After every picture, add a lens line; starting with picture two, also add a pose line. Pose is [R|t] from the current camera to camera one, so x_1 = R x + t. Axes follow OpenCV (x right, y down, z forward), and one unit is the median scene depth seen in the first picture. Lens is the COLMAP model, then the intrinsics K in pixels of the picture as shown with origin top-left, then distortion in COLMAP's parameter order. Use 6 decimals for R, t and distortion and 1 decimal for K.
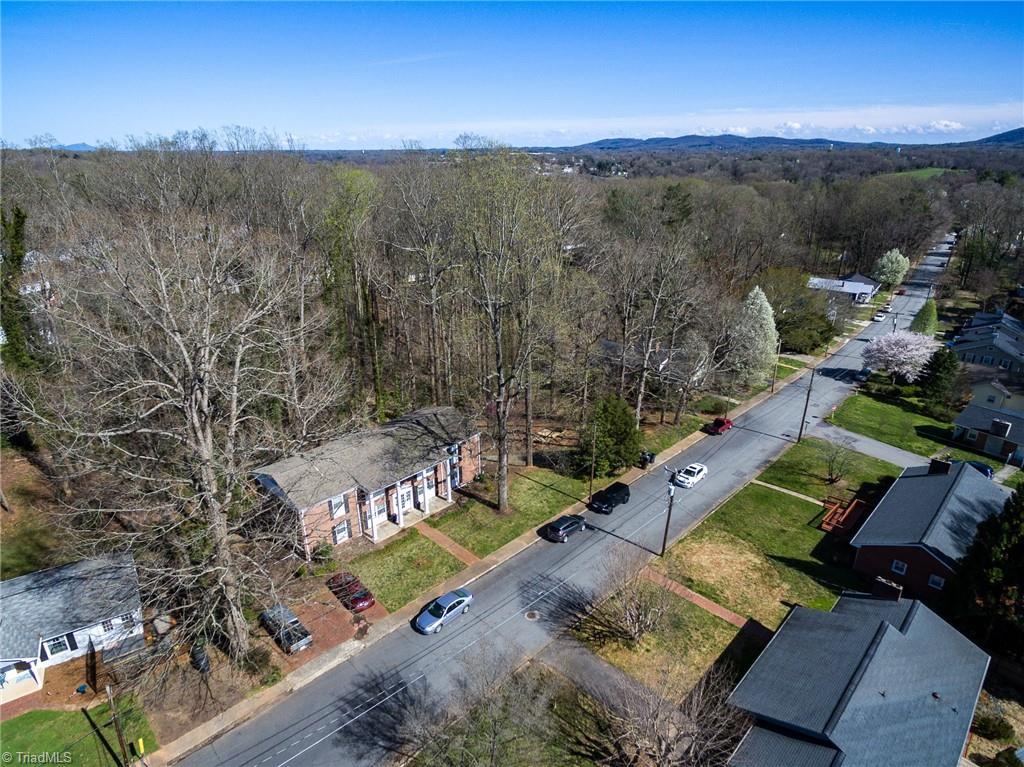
lens RADIAL K [[603.3, 0, 516.6], [0, 603.3, 387.0], [0, 0, 1]] dist [0.016781, -0.000754]
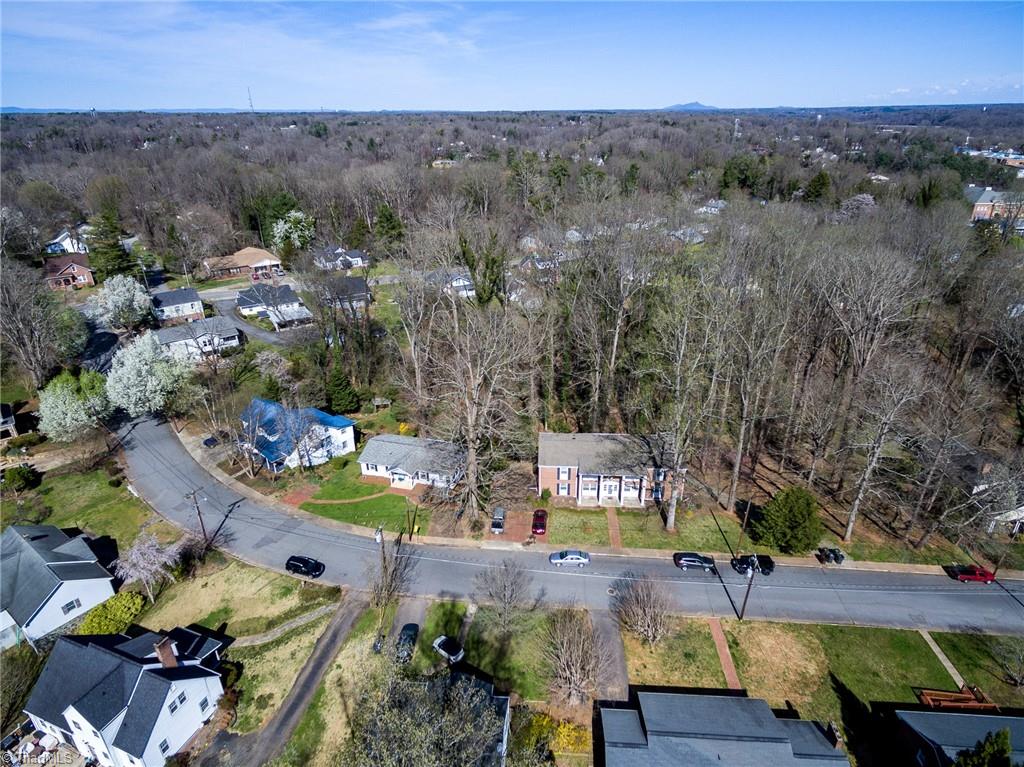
lens RADIAL K [[603.3, 0, 513.9], [0, 603.3, 384.7], [0, 0, 1]] dist [0.016781, -0.000754]
pose [[0.651877, 0.318197, -0.688336, 0.631312], [-0.272545, 0.945364, 0.178904, -0.269079], [0.707655, 0.070979, 0.702984, -0.235014]]
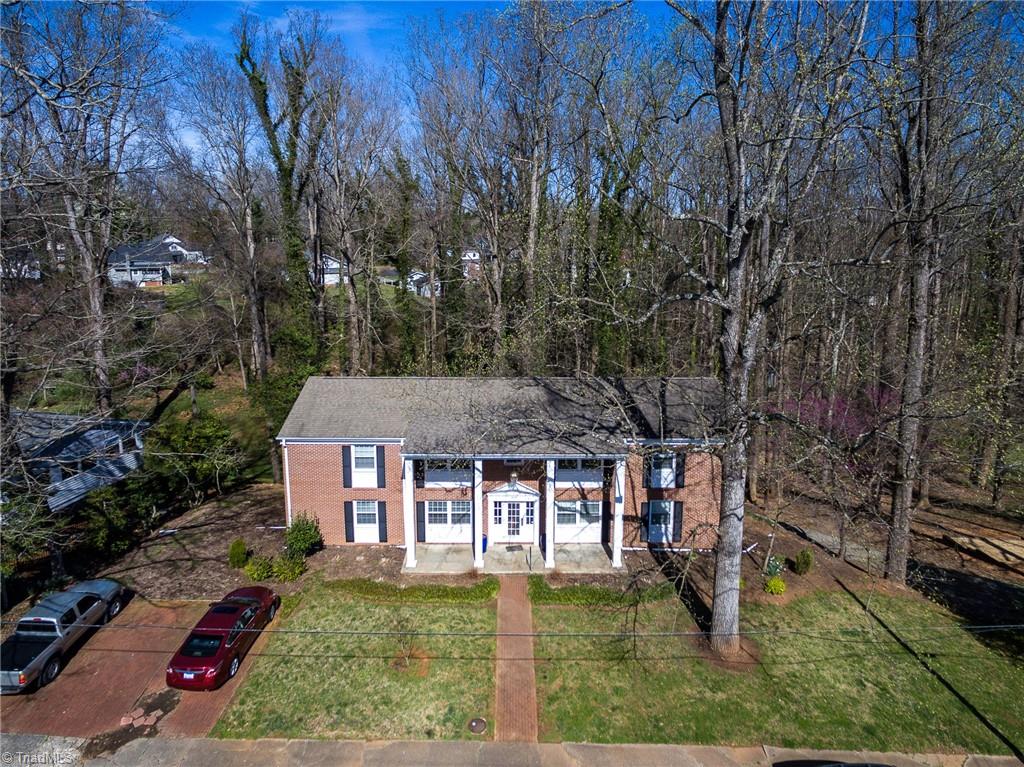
lens RADIAL K [[603.3, 0, 506.4], [0, 603.3, 322.0], [0, 0, 1]] dist [0.016781, -0.000754]
pose [[0.692592, 0.101515, -0.714151, 0.136707], [-0.263454, 0.957250, -0.119429, 0.107369], [0.671497, 0.270862, 0.689728, 0.674218]]
